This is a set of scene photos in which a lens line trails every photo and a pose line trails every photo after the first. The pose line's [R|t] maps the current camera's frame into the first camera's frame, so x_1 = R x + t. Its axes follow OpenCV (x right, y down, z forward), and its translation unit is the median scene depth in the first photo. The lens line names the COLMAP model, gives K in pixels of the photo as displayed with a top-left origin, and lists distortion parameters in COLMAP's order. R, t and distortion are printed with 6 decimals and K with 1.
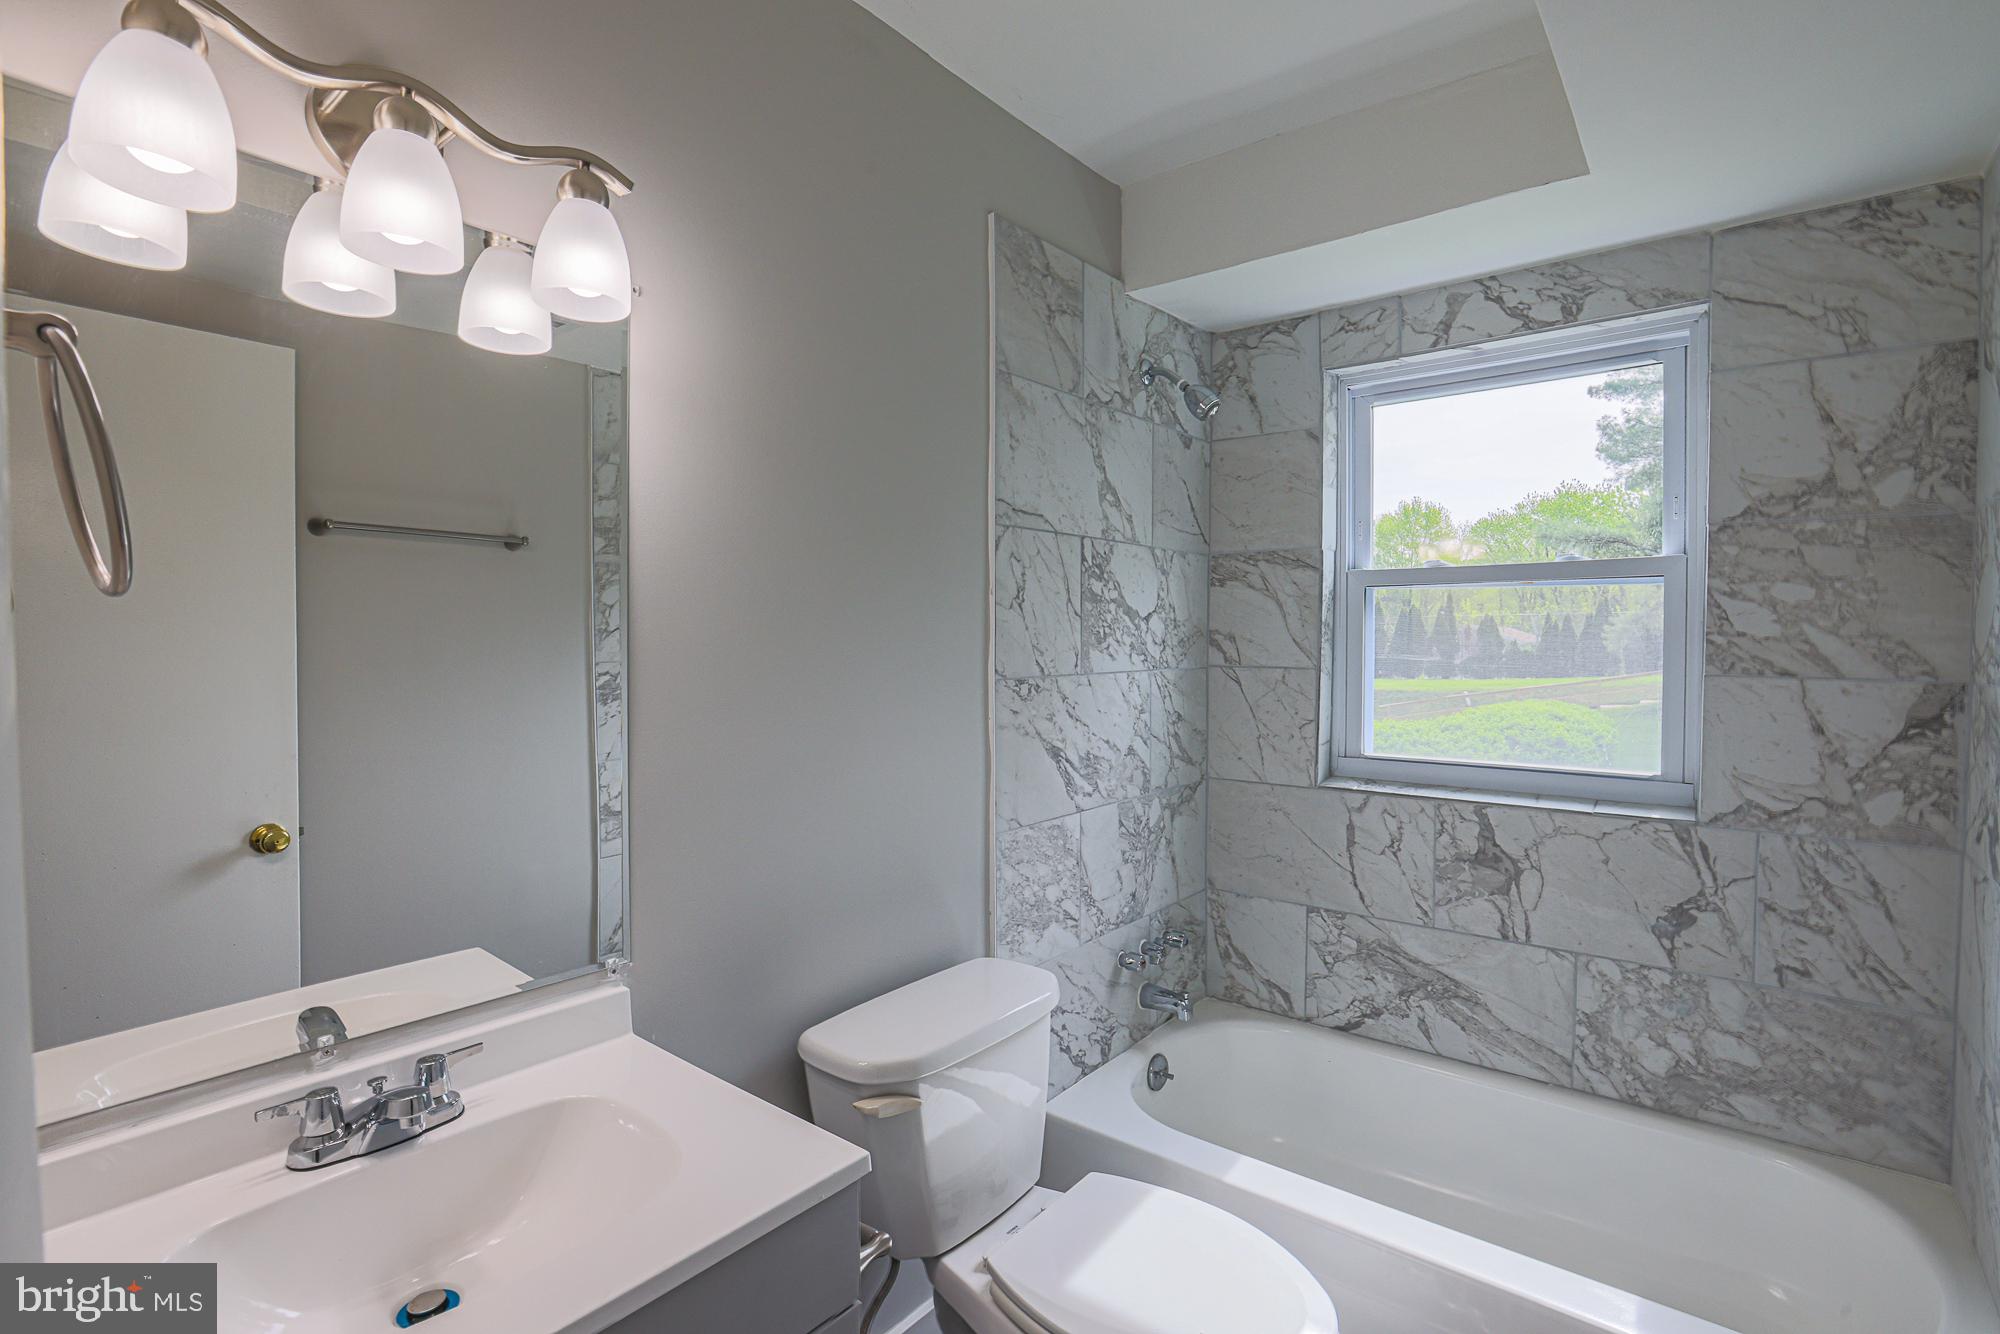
lens RADIAL K [[940.3, 0, 1000.1], [0, 940.3, 652.9], [0, 0, 1]] dist [-0.048236, 0.016764]
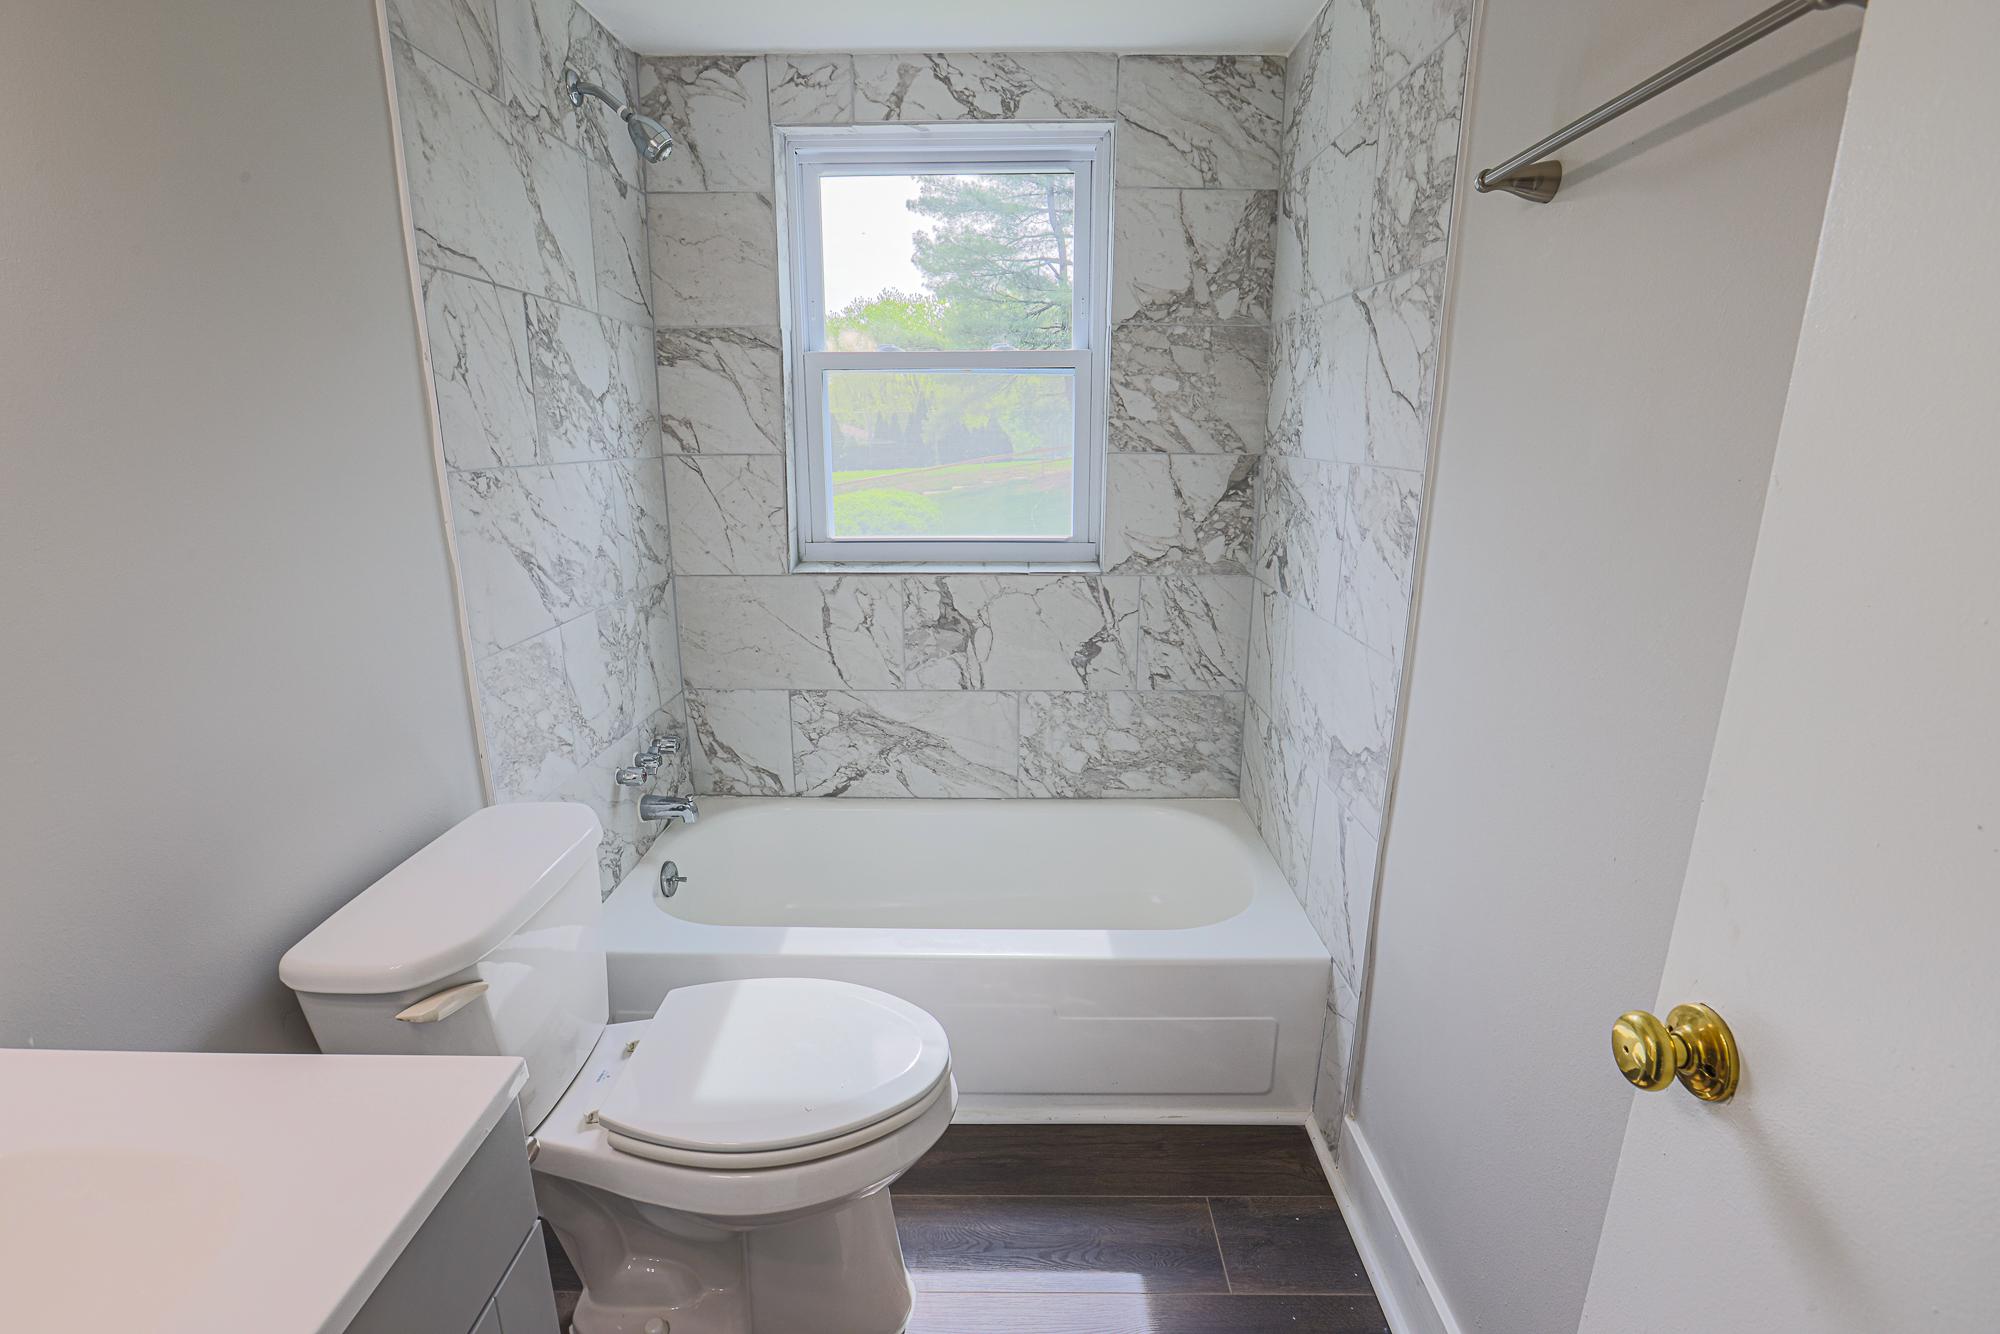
lens RADIAL K [[922.2, 0, 1003.1], [0, 922.2, 663.5], [0, 0, 1]] dist [-0.051237, 0.018490]
pose [[0.783633, -0.150315, 0.602764, -0.113736], [0.010400, 0.973323, 0.229203, 0.014509], [-0.621137, -0.173343, 0.764292, 0.096403]]
